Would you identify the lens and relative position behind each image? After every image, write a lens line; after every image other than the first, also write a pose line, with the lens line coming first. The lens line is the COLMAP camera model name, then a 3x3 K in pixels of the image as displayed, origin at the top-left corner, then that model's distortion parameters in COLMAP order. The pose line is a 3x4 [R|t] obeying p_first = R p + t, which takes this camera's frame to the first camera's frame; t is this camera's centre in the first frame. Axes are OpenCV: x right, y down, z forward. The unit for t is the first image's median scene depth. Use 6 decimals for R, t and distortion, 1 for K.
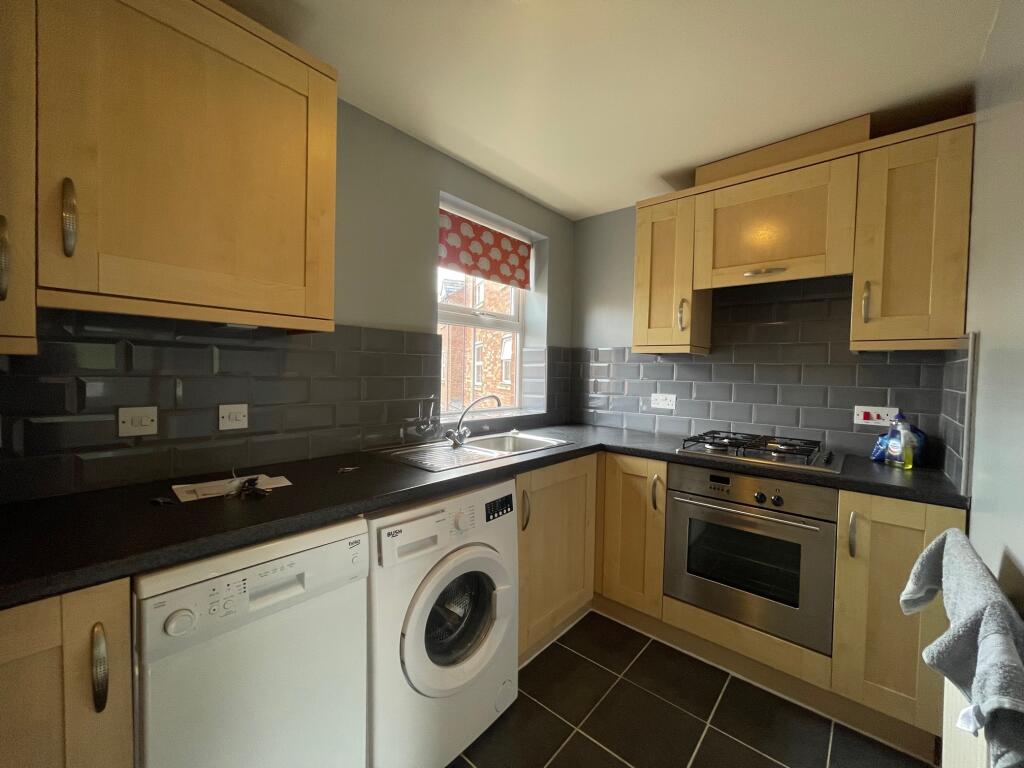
lens RADIAL K [[412.6, 0, 514.6], [0, 412.6, 381.8], [0, 0, 1]] dist [0.001721, -0.000039]
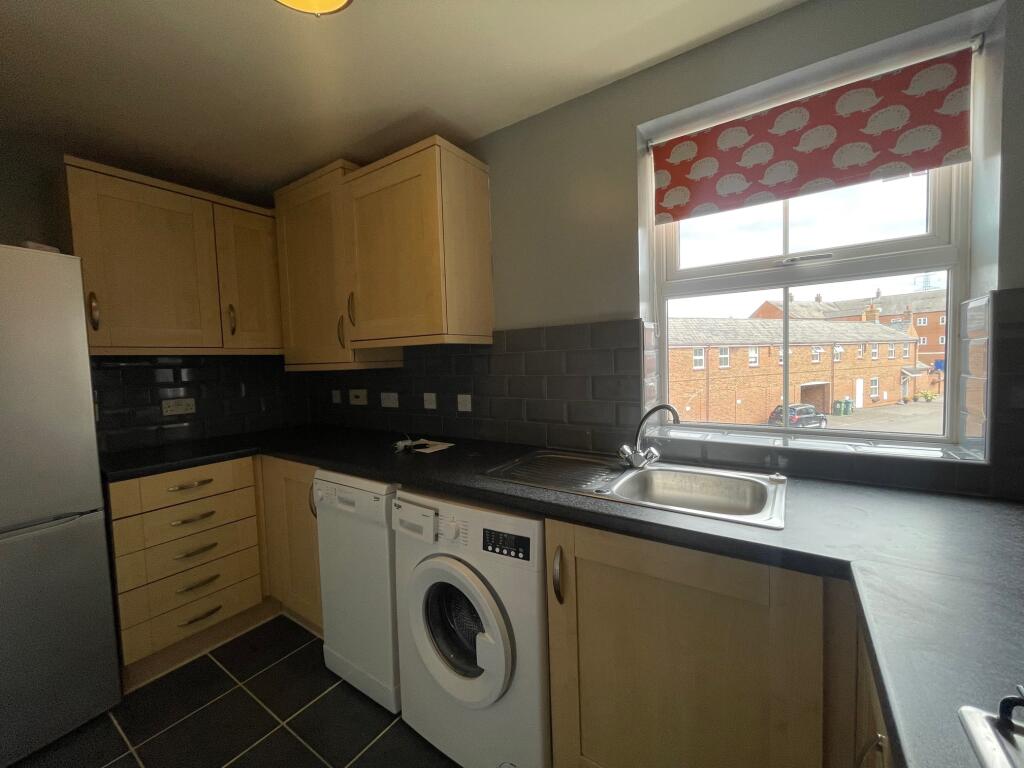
lens RADIAL K [[412.6, 0, 514.6], [0, 412.6, 381.8], [0, 0, 1]] dist [0.001721, -0.000039]
pose [[0.115224, 0.028589, -0.992928, 0.543340], [0.007411, 0.999533, 0.029639, -0.022493], [0.993312, -0.010773, 0.114959, 0.677926]]
